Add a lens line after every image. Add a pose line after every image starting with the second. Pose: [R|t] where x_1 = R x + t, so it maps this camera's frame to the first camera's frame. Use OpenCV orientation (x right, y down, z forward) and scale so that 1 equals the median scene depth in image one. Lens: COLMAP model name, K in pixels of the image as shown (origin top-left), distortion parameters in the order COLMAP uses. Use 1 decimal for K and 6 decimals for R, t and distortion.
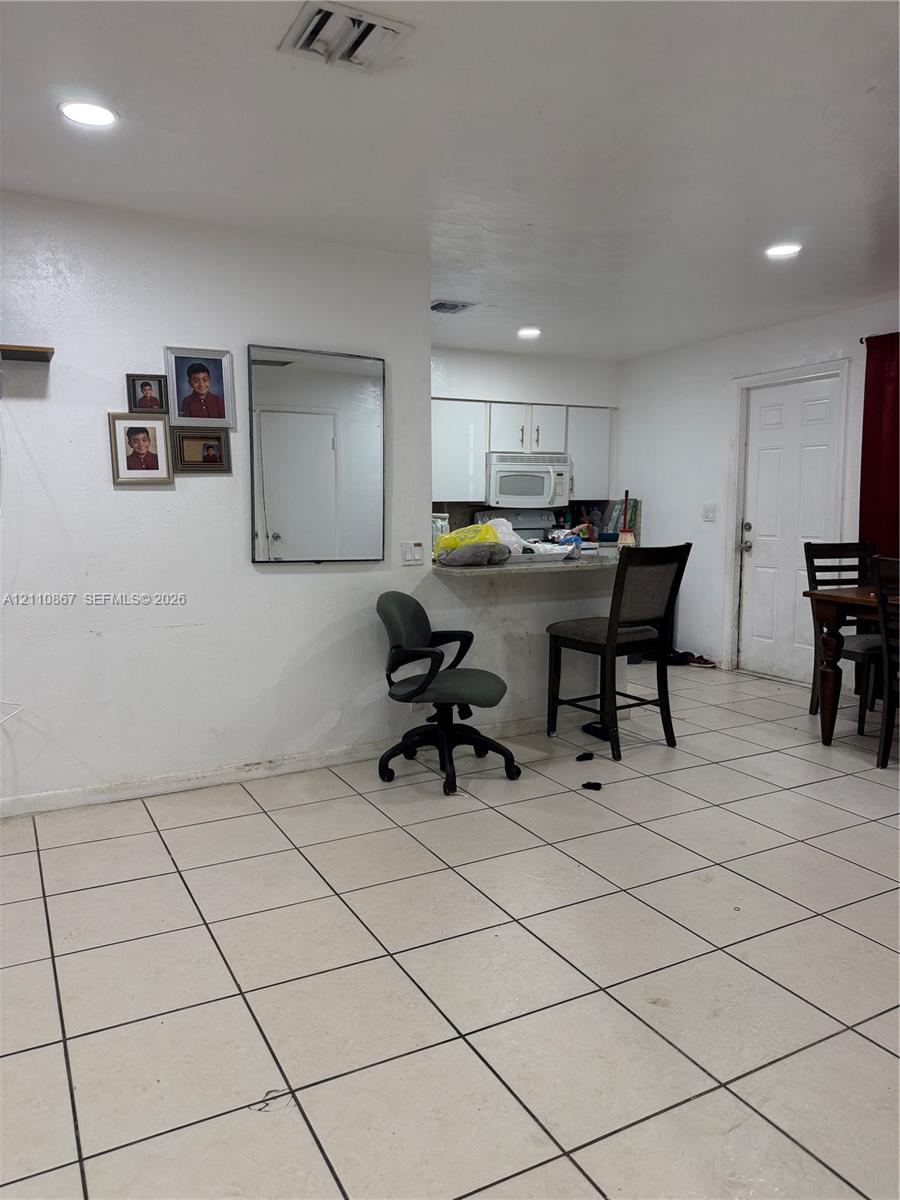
lens RADIAL K [[847.6, 0, 450.5], [0, 847.6, 599.6], [0, 0, 1]] dist [0.046543, -0.036764]
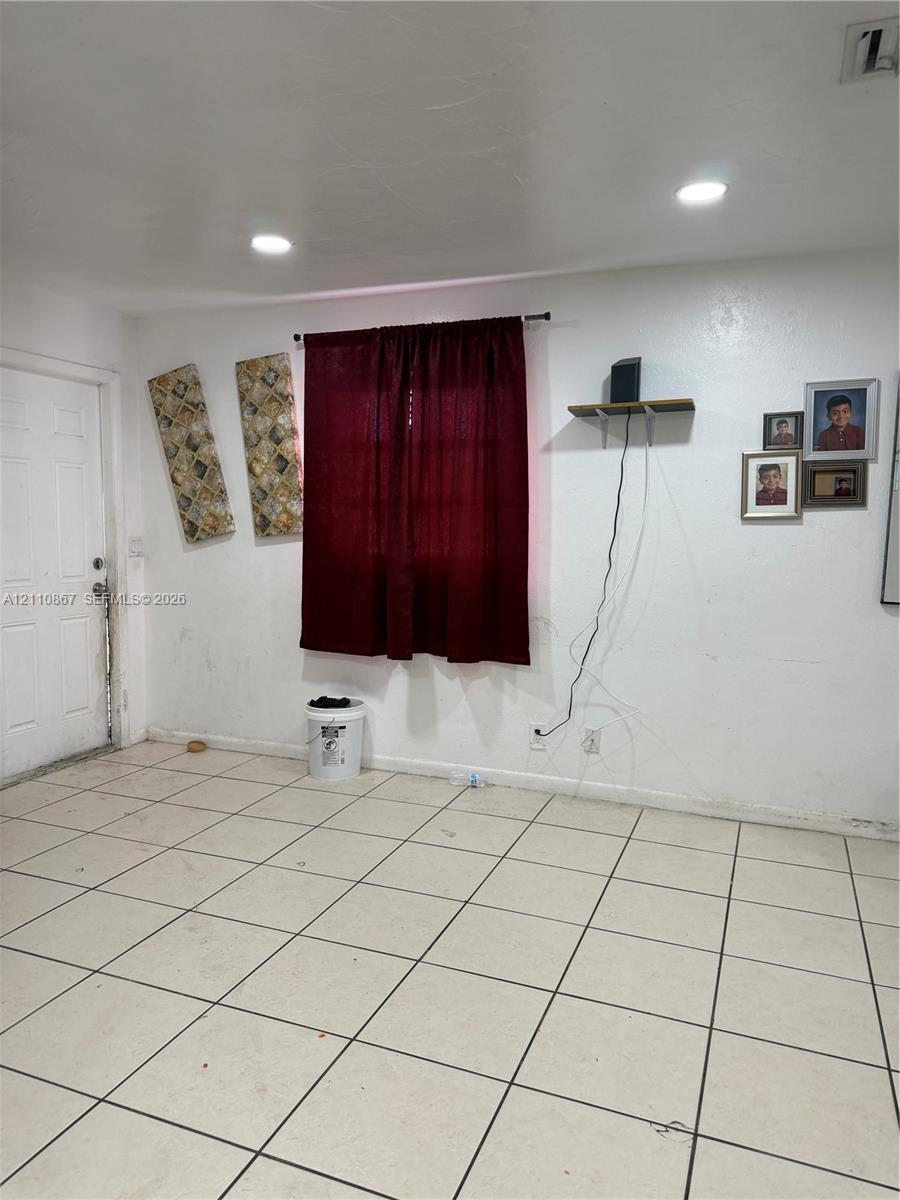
lens RADIAL K [[847.6, 0, 447.8], [0, 847.6, 600.3], [0, 0, 1]] dist [0.046543, -0.036764]
pose [[0.655060, 0.081405, -0.751179, 0.164448], [-0.098402, 0.994903, 0.022007, -0.022417], [0.749142, 0.059501, 0.659732, 0.037860]]
